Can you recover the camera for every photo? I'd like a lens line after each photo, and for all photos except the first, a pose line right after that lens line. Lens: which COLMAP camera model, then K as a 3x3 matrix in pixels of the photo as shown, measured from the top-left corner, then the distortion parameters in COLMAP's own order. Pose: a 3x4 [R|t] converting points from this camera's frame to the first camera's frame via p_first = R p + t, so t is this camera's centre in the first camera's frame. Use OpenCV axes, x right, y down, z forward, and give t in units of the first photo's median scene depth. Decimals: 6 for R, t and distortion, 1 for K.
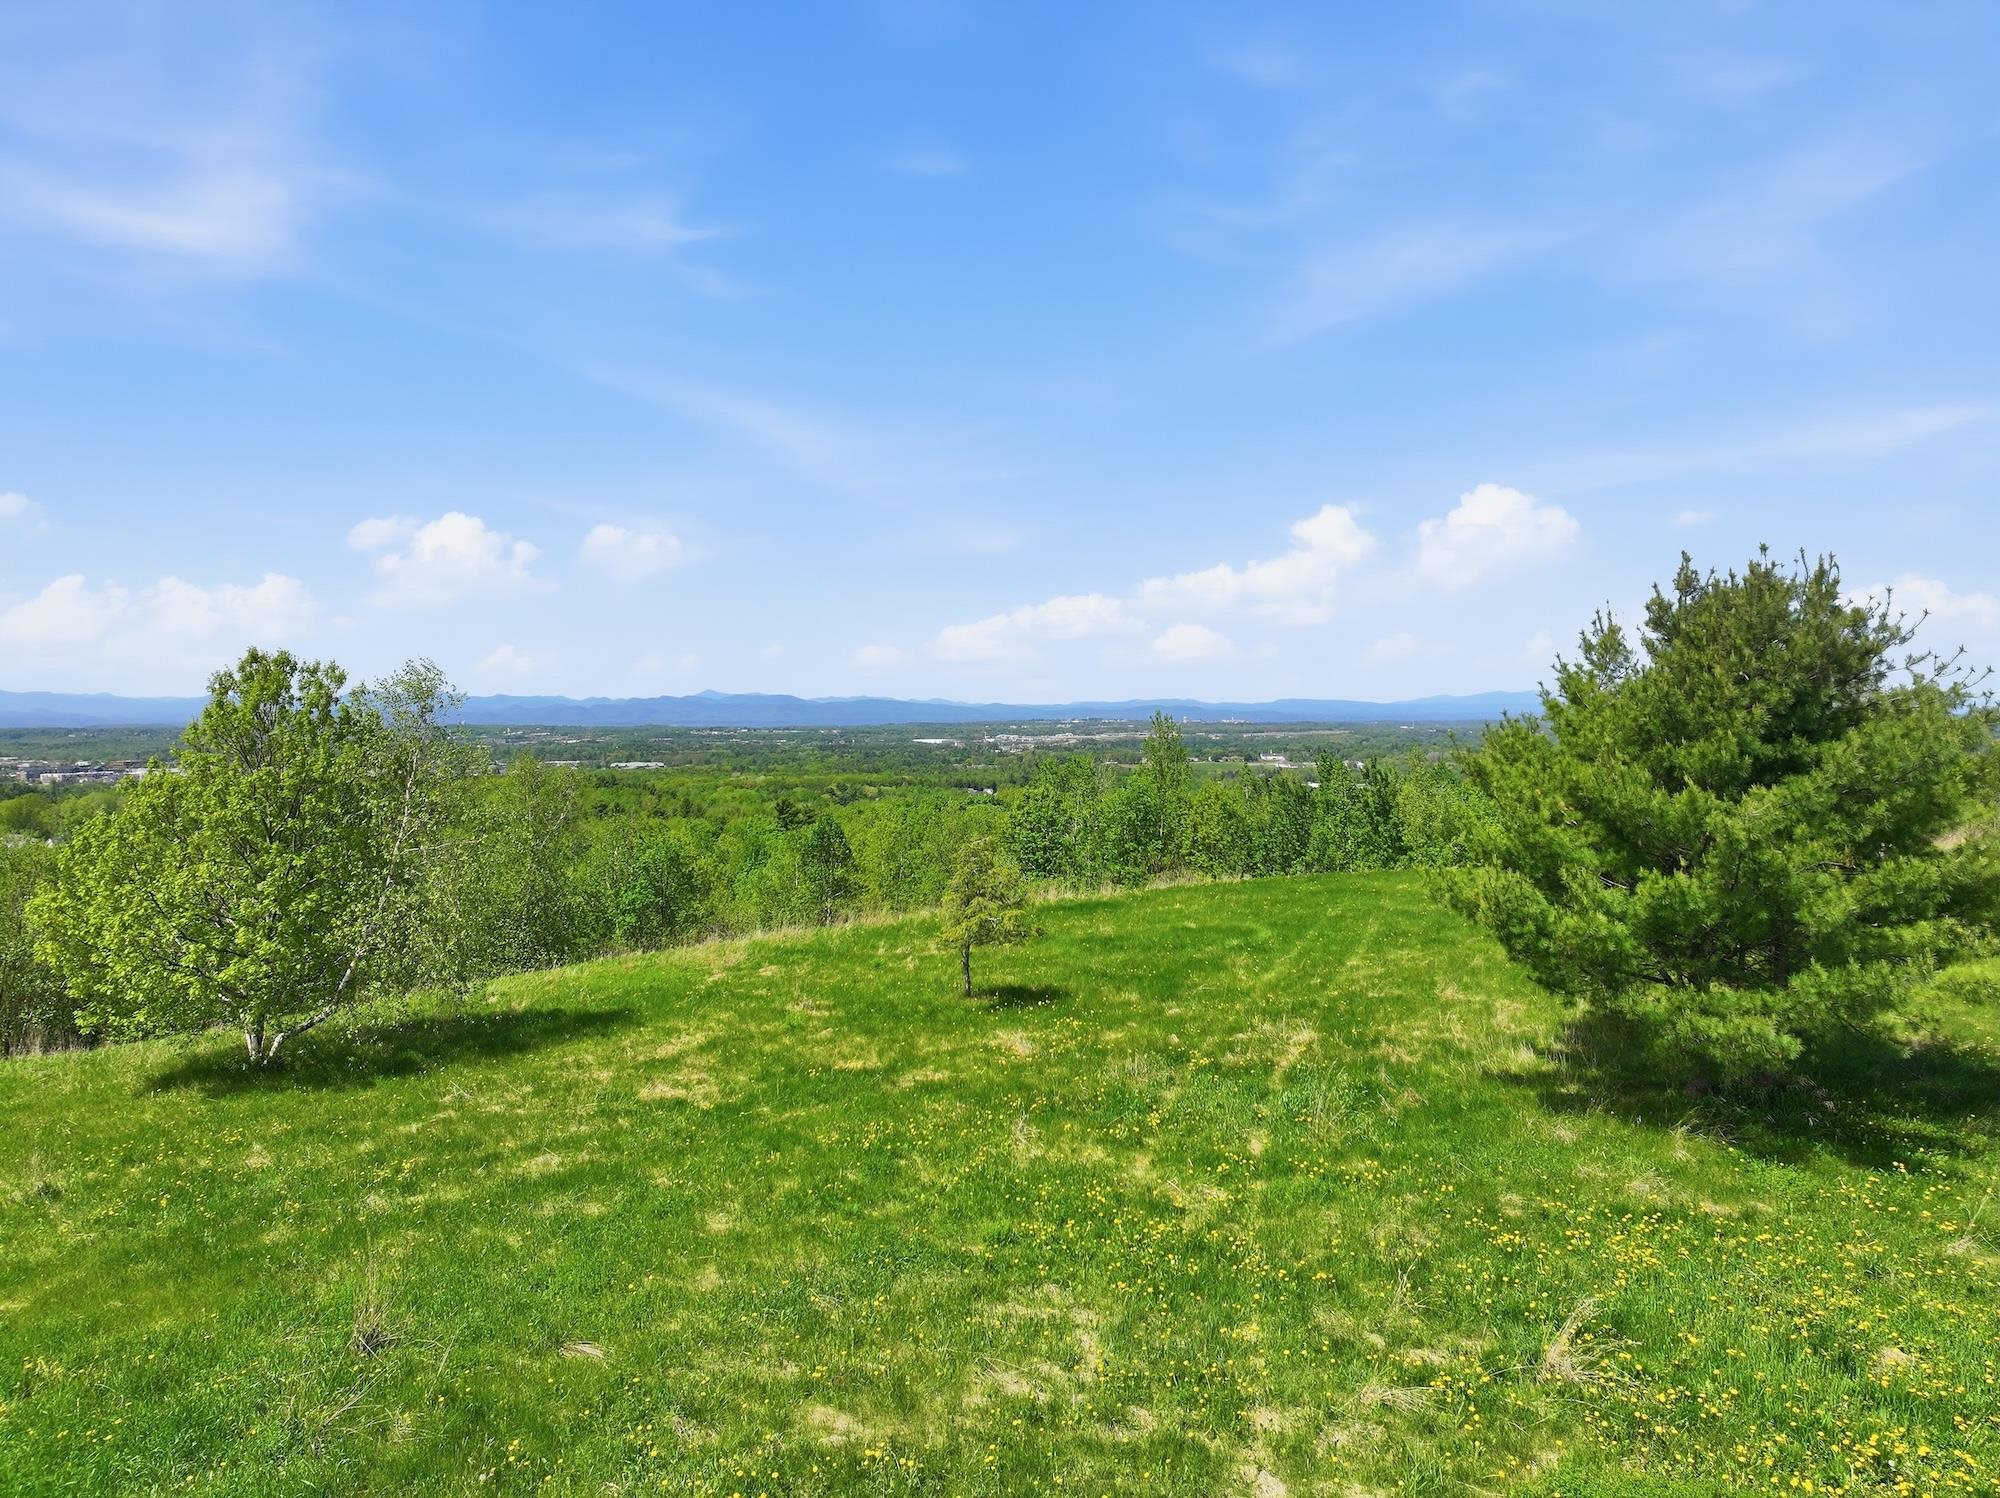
lens RADIAL K [[1406.0, 0, 1011.7], [0, 1406.0, 741.3], [0, 0, 1]] dist [0.000231, -0.005544]
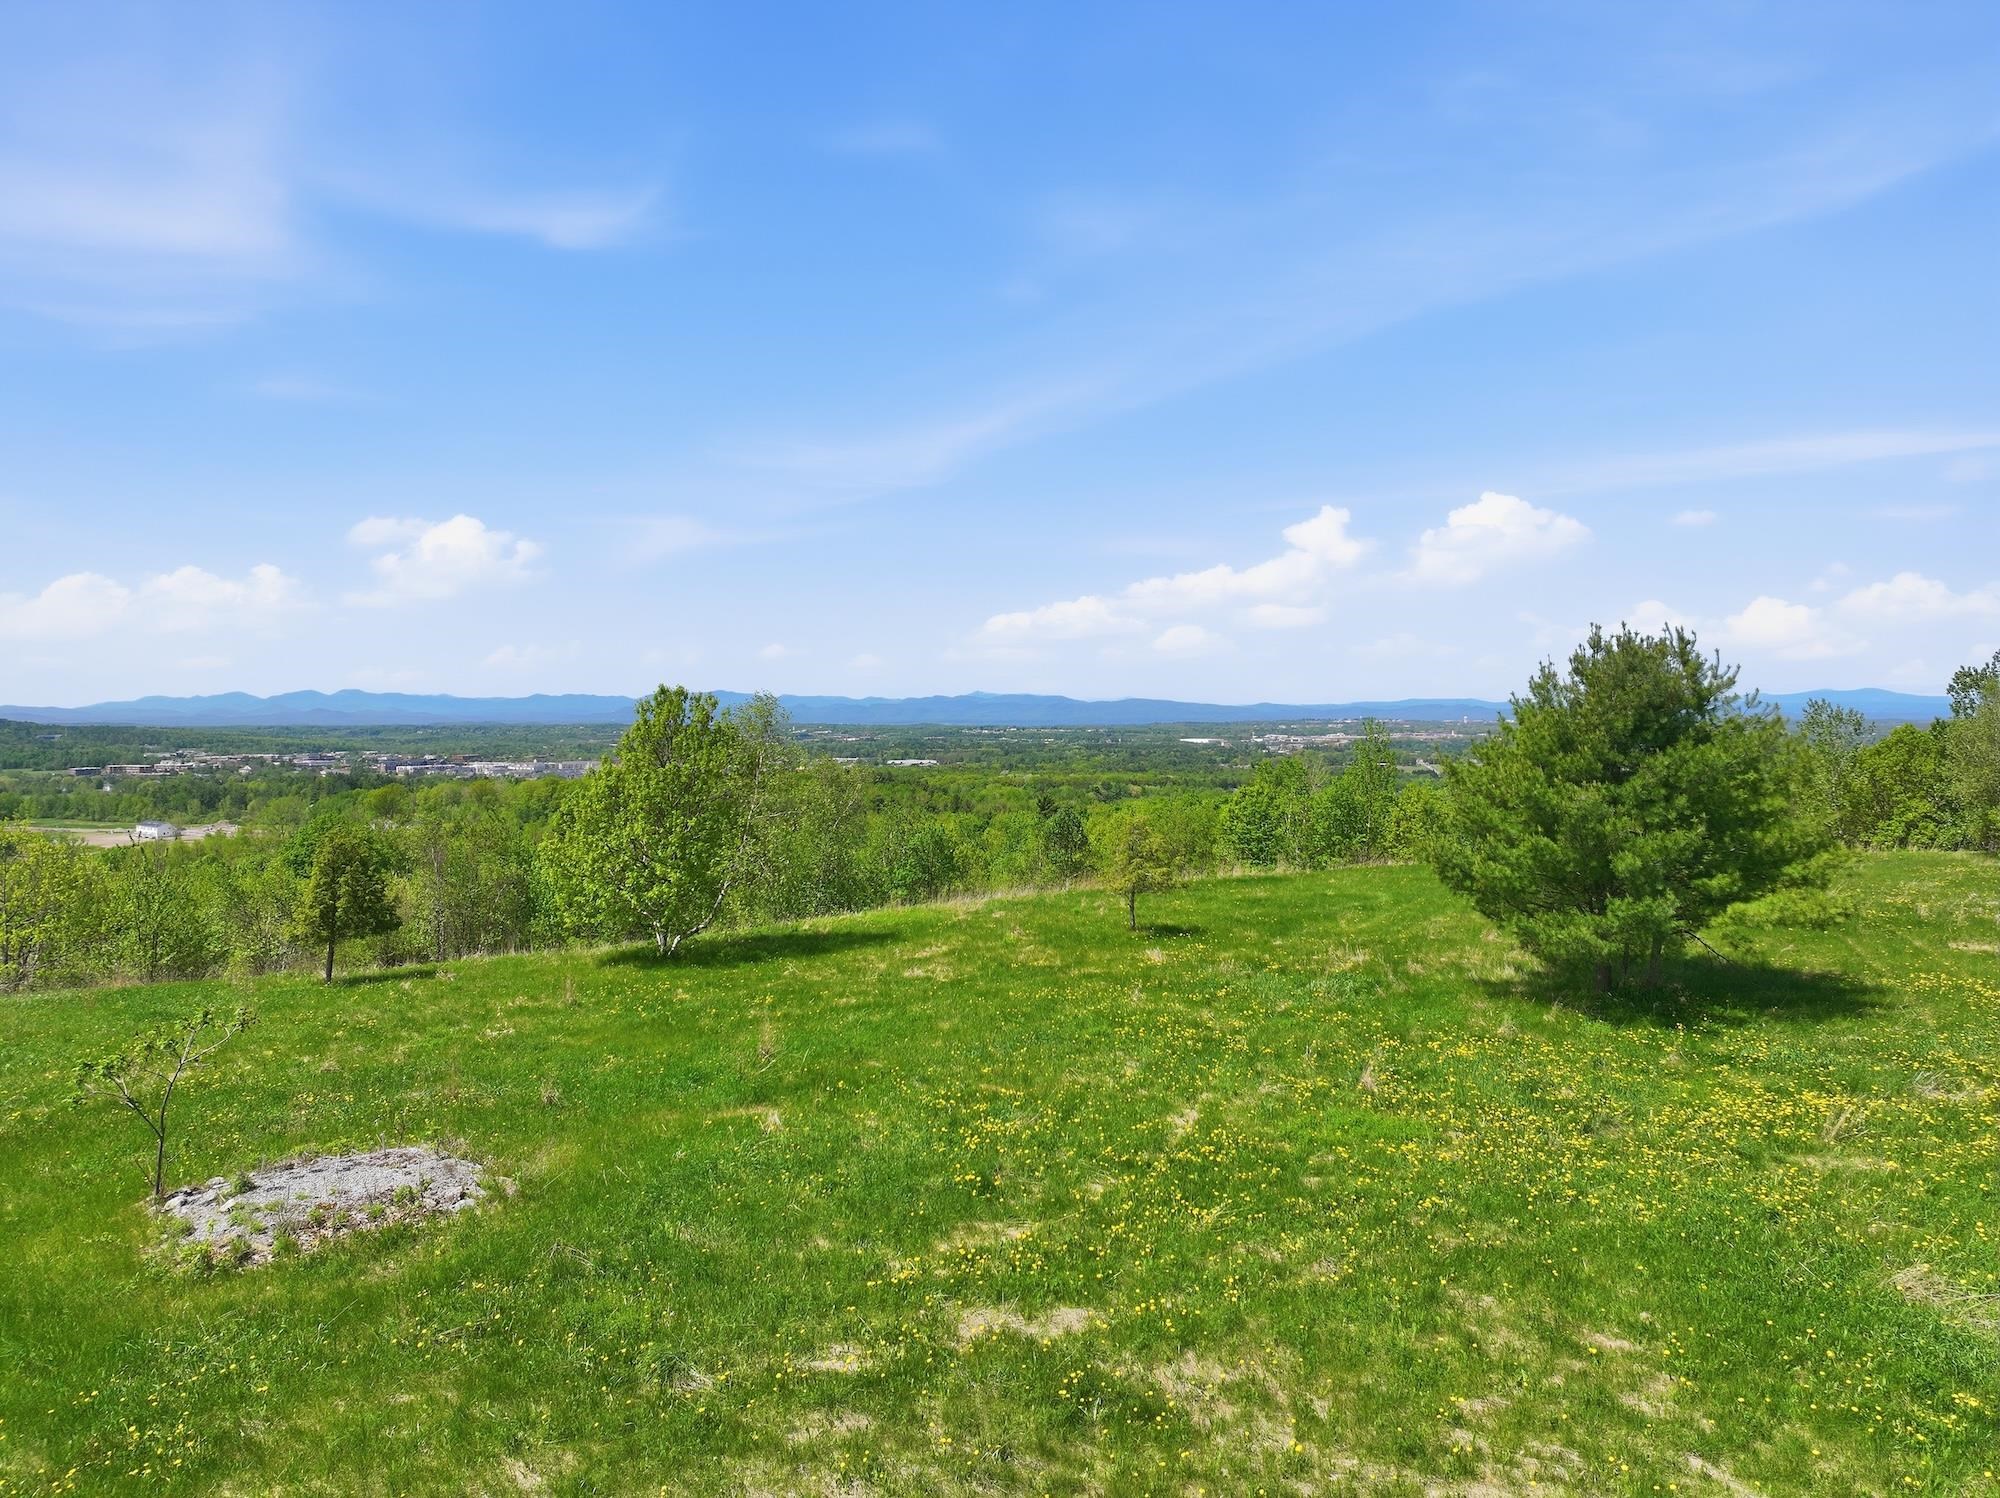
lens RADIAL K [[1406.0, 0, 996.5], [0, 1406.0, 747.5], [0, 0, 1]] dist [0.000231, -0.005544]
pose [[0.979994, 0.005575, -0.198948, 0.117689], [-0.004584, 0.999975, 0.005444, -0.007183], [0.198973, -0.004423, 0.979995, -0.410706]]
